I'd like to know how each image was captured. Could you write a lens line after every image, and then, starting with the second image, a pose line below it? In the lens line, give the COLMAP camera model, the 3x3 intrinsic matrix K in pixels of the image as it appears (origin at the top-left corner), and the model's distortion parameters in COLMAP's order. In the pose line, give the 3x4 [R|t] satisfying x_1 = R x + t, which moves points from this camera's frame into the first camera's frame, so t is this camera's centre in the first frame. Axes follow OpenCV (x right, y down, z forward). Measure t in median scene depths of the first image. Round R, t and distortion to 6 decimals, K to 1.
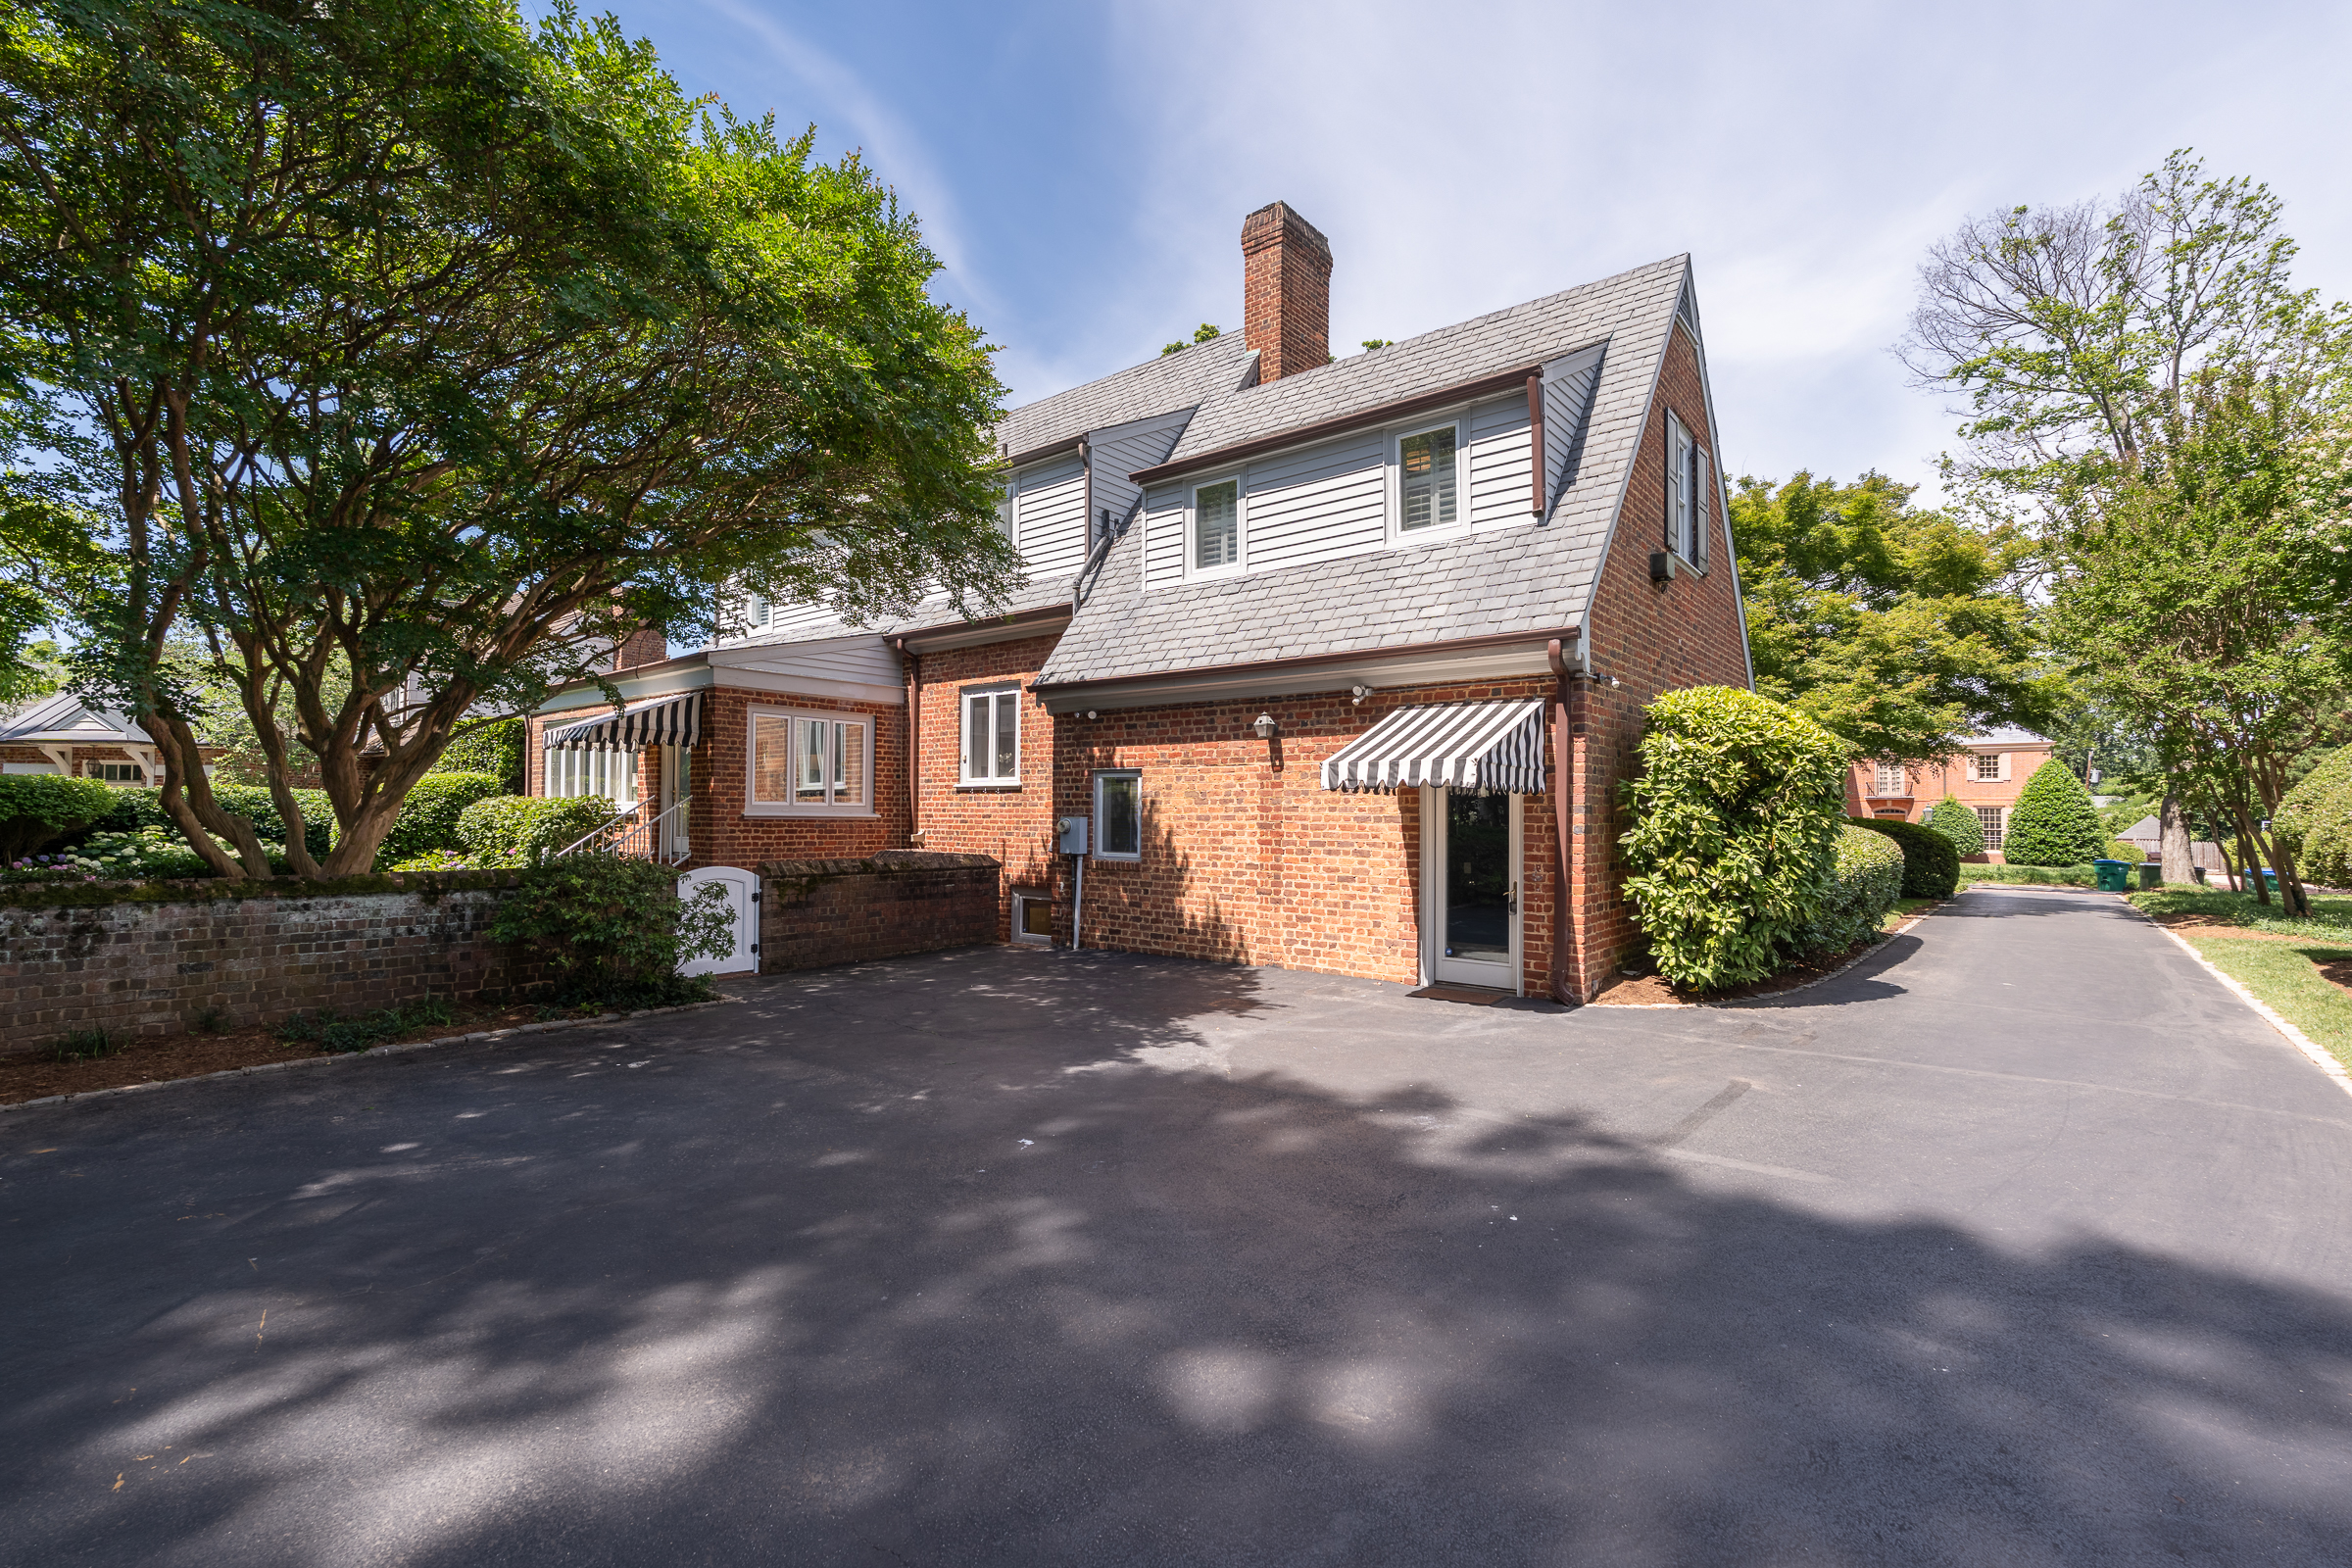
lens RADIAL K [[1026.2, 0, 1176.0], [0, 1026.2, 784.0], [0, 0, 1]] dist [-0.001223, 0.000245]
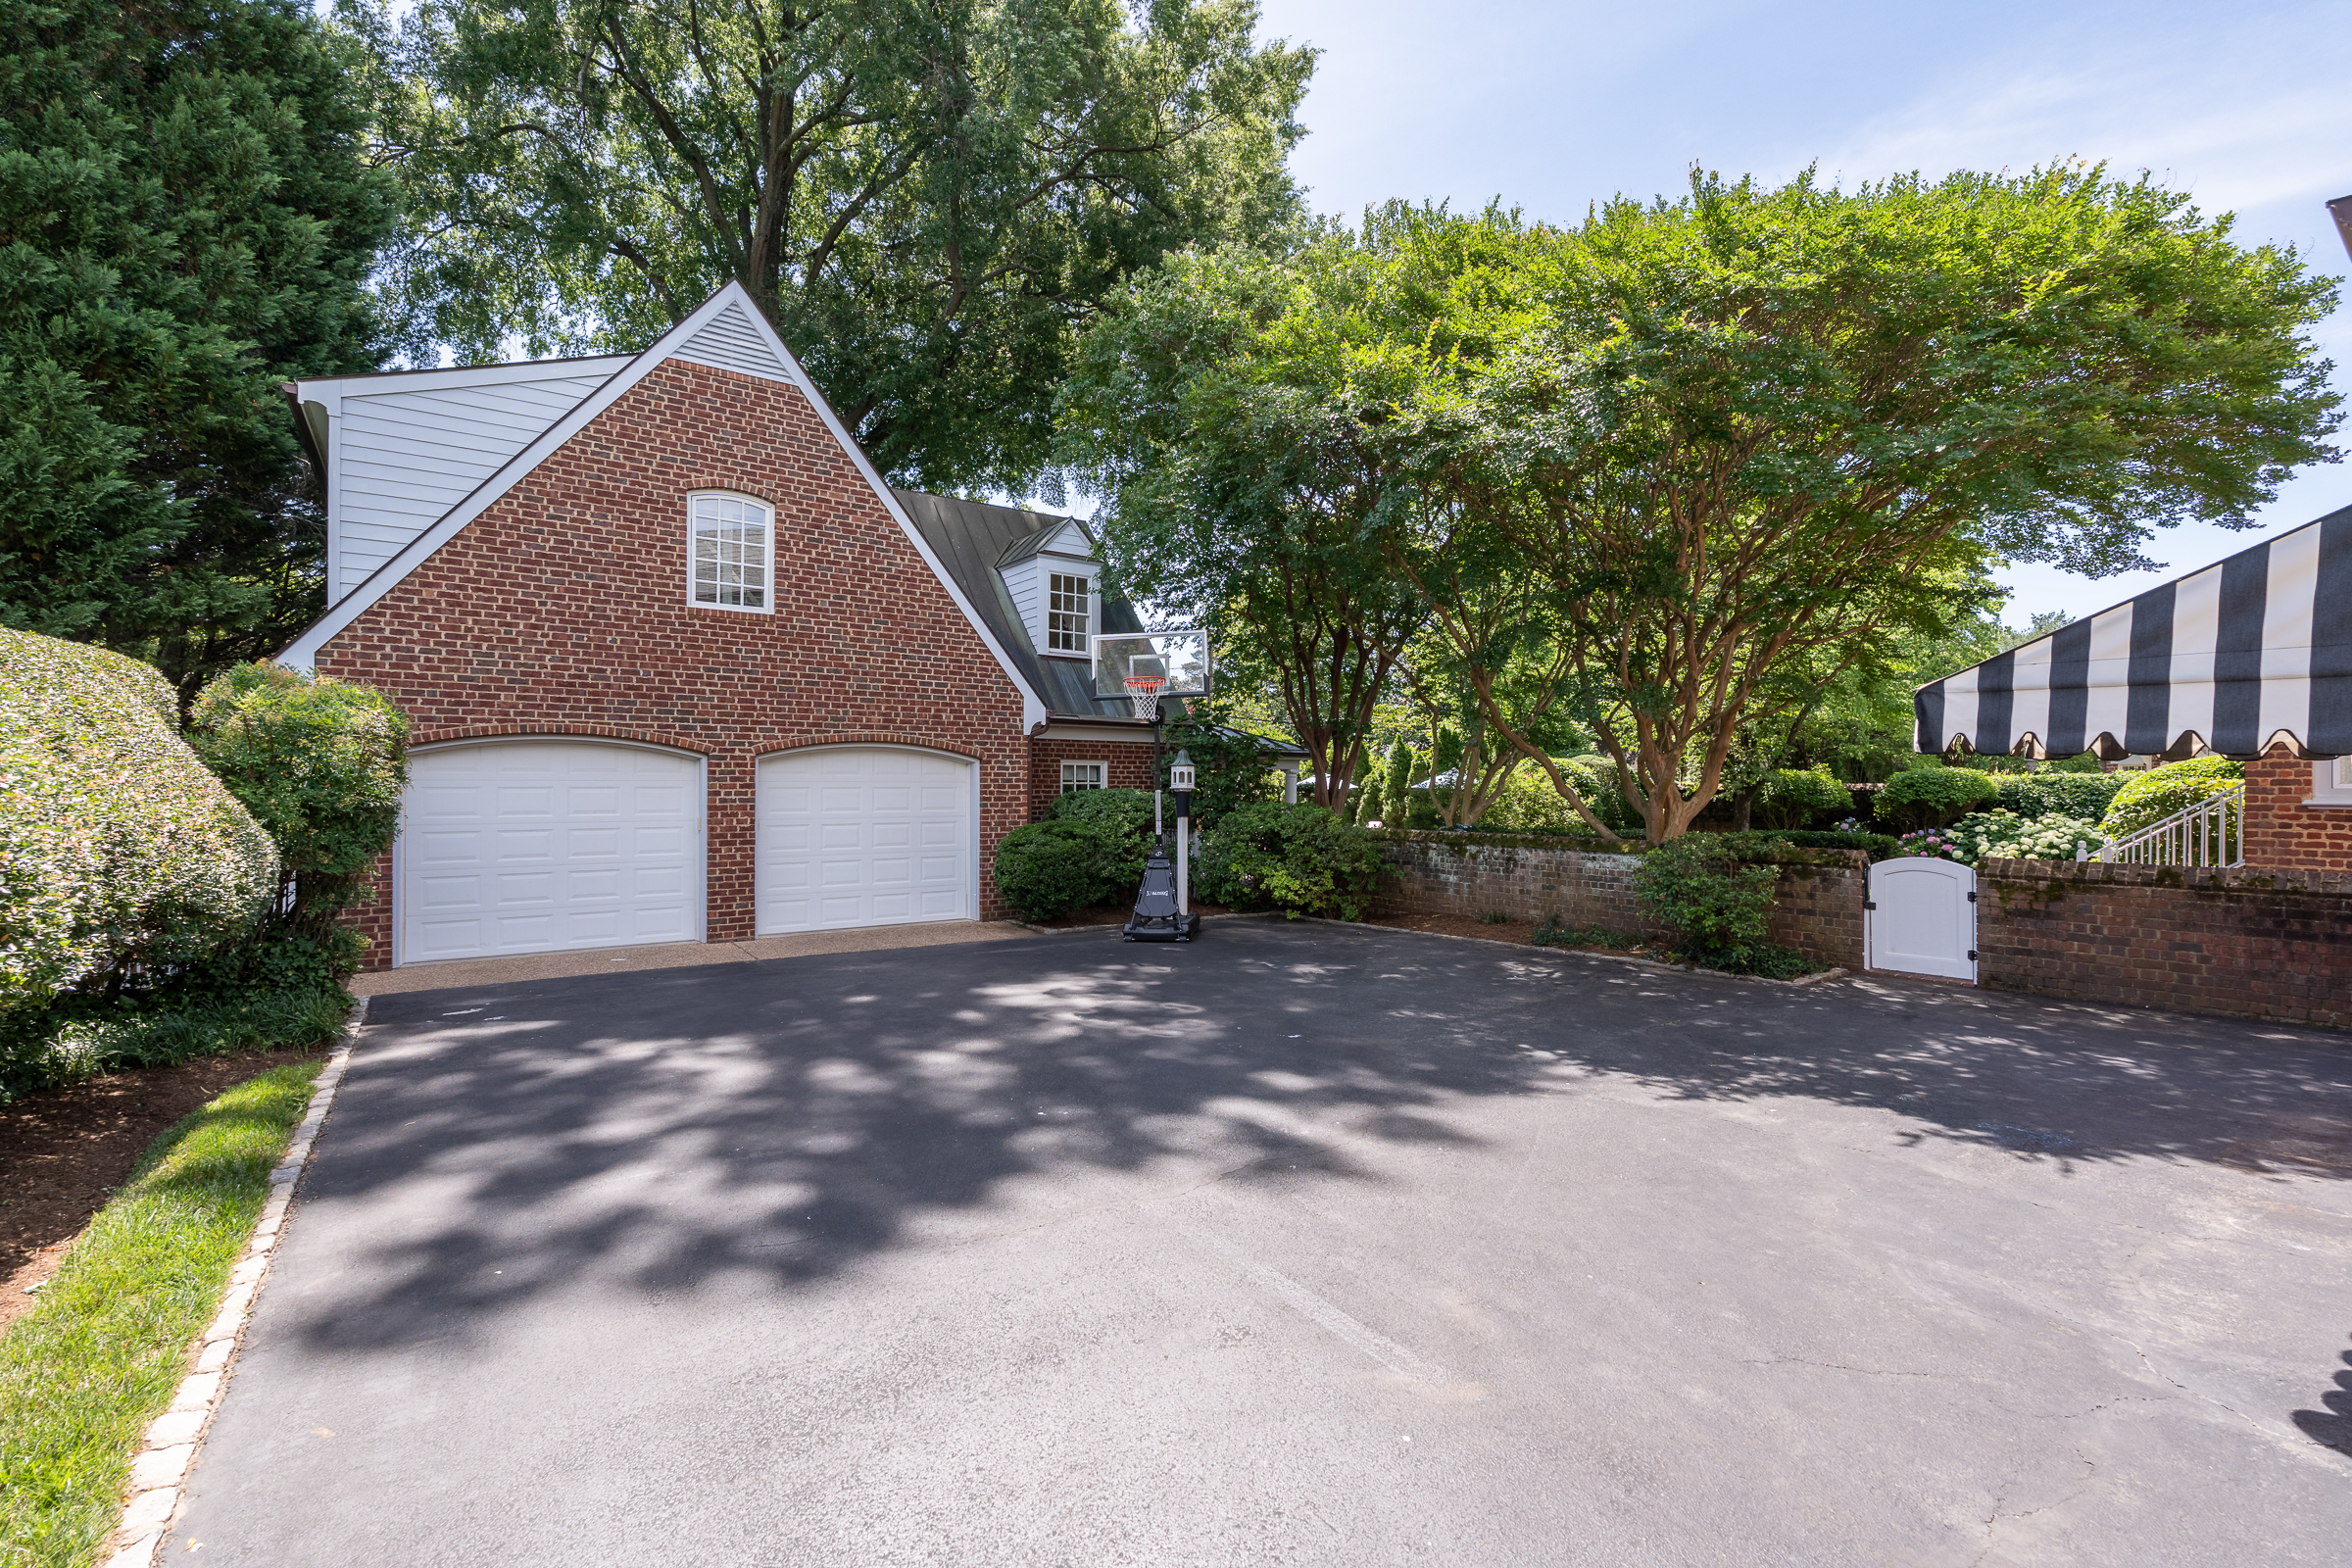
lens RADIAL K [[1026.2, 0, 1176.0], [0, 1026.2, 784.0], [0, 0, 1]] dist [-0.001223, 0.000245]
pose [[-0.208225, -0.013948, -0.977981, 0.889058], [0.016860, 0.999699, -0.017847, 0.028464], [0.977936, -0.020205, -0.207927, 0.793497]]
